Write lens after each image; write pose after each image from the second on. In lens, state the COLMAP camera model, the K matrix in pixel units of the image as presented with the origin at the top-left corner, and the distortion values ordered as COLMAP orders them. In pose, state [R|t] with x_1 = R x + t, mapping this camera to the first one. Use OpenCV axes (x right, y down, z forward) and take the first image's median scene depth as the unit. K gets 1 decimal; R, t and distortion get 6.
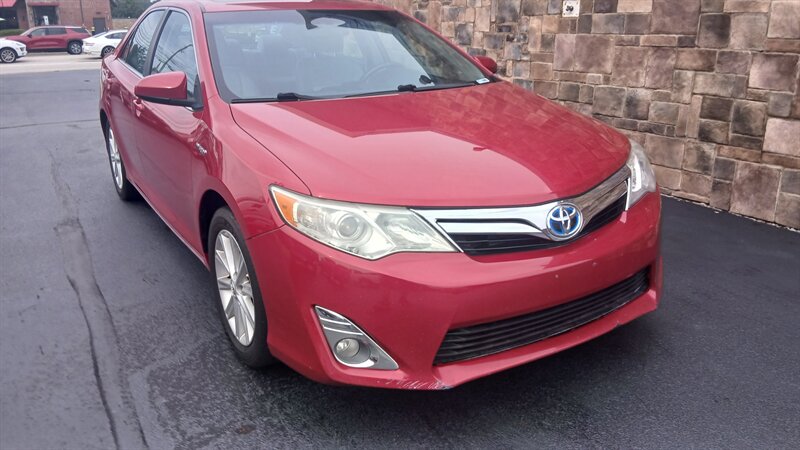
lens RADIAL K [[612.2, 0, 385.0], [0, 612.2, 235.6], [0, 0, 1]] dist [0.111996, -0.202860]
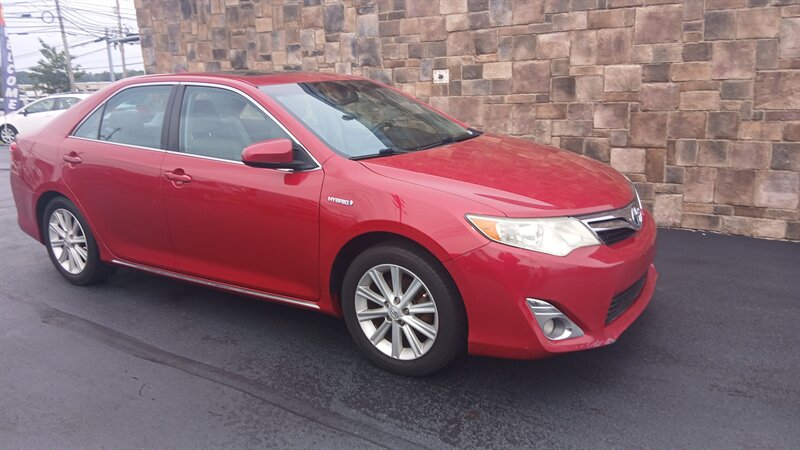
lens RADIAL K [[612.2, 0, 408.9], [0, 612.2, 224.9], [0, 0, 1]] dist [0.111996, -0.202860]
pose [[0.894292, -0.121094, 0.430788, -0.365811], [0.169816, 0.982514, -0.076345, 0.007718], [-0.414011, 0.141430, 0.899218, -0.036498]]
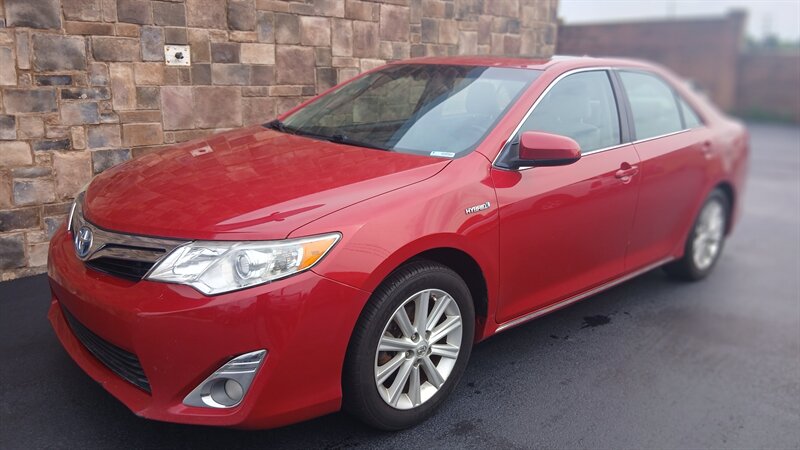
lens RADIAL K [[613.7, 0, 402.6], [0, 613.7, 223.9], [0, 0, 1]] dist [0.083890, -0.163337]
pose [[-0.224149, -0.232430, 0.946432, -0.679153], [0.302261, 0.906672, 0.294251, -0.360712], [-0.926496, 0.352025, -0.132975, 1.042954]]
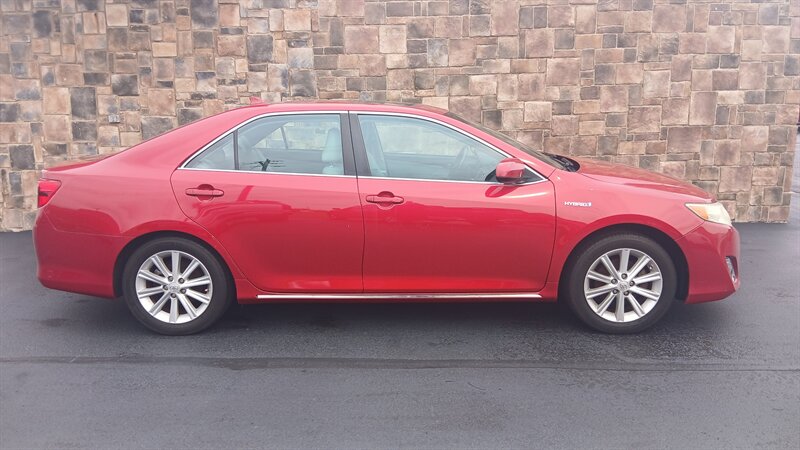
lens RADIAL K [[609.5, 0, 400.4], [0, 609.5, 230.6], [0, 0, 1]] dist [0.115459, -0.203301]
pose [[0.528237, -0.171439, 0.831610, -0.975949], [0.291454, 0.956509, 0.012057, -0.123868], [-0.797509, 0.236007, 0.555230, 0.315003]]
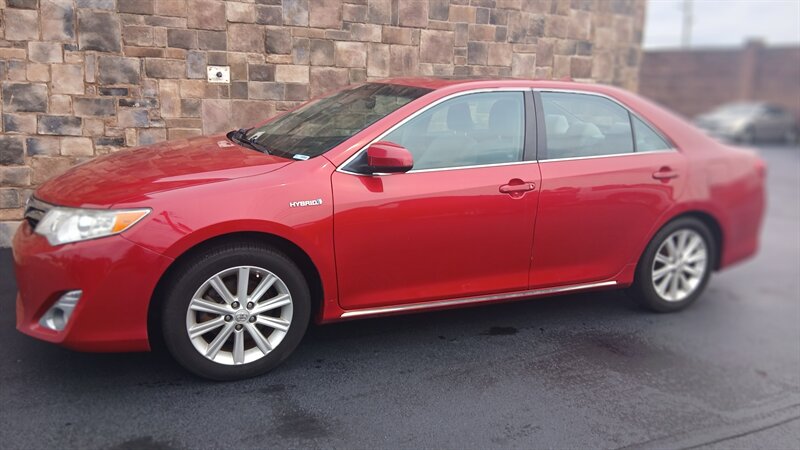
lens RADIAL K [[637.1, 0, 411.4], [0, 637.1, 220.4], [0, 0, 1]] dist [0.111513, -0.203735]
pose [[0.081843, -0.208707, 0.974548, -0.836474], [0.286240, 0.941554, 0.177603, -0.275052], [-0.954656, 0.264419, 0.136800, 0.714651]]
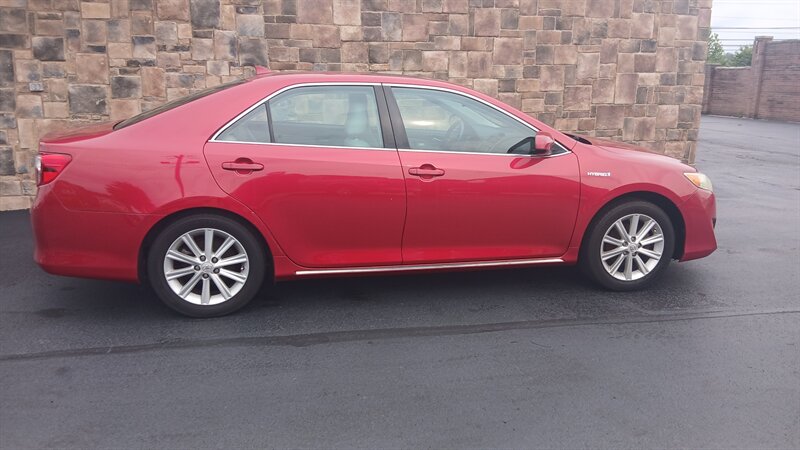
lens RADIAL K [[612.2, 0, 403.5], [0, 612.2, 232.8], [0, 0, 1]] dist [0.111996, -0.202860]
pose [[0.319017, -0.217615, 0.922427, -1.098842], [0.302785, 0.945678, 0.118383, -0.190209], [-0.898081, 0.241531, 0.367578, 0.518007]]
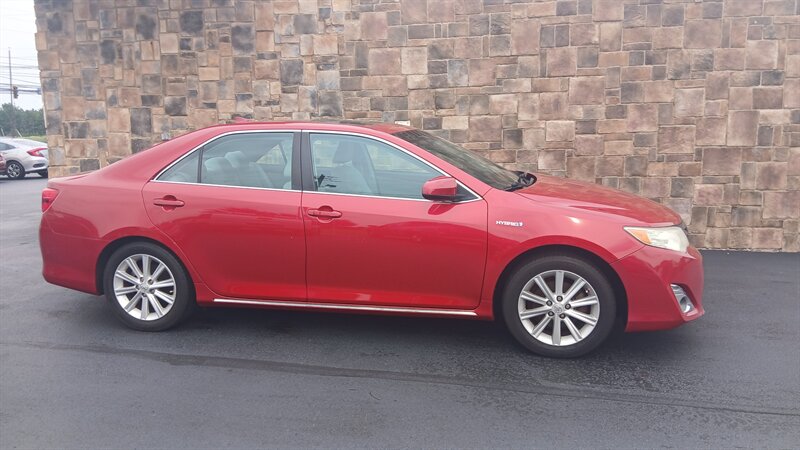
lens RADIAL K [[609.5, 0, 397.1], [0, 609.5, 229.2], [0, 0, 1]] dist [0.115459, -0.203301]
pose [[0.676907, -0.125671, 0.725261, -0.858610], [0.252256, 0.965255, -0.068181, -0.053955], [-0.691494, 0.229104, 0.685089, 0.120073]]
